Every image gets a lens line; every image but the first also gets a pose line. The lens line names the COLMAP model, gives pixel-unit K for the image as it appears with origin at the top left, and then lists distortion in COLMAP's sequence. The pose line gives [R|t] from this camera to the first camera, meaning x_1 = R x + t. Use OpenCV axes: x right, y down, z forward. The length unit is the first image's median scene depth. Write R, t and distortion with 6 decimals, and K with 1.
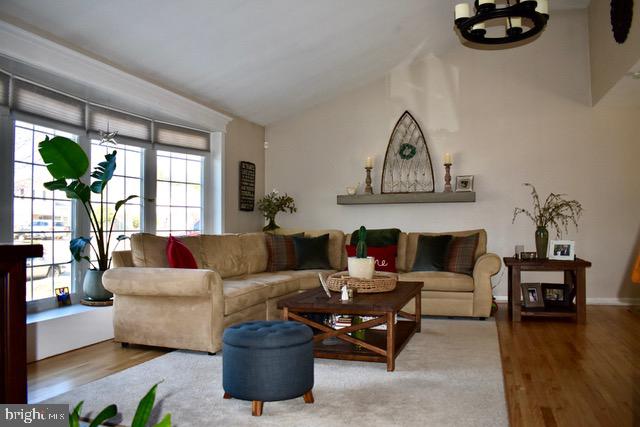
lens RADIAL K [[489.6, 0, 323.7], [0, 489.6, 216.1], [0, 0, 1]] dist [-0.093341, 0.015254]
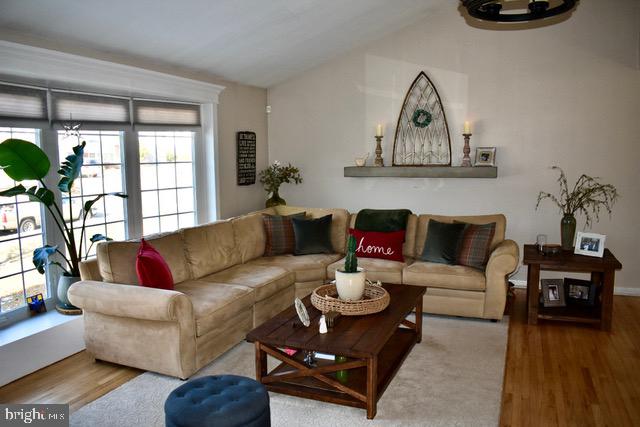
lens RADIAL K [[489.6, 0, 321.8], [0, 489.6, 217.1], [0, 0, 1]] dist [-0.093341, 0.015254]
pose [[0.997400, 0.003895, -0.071957, 0.067768], [0.006372, 0.989861, 0.141895, -0.104125], [0.071780, -0.141985, 0.987263, 0.106211]]
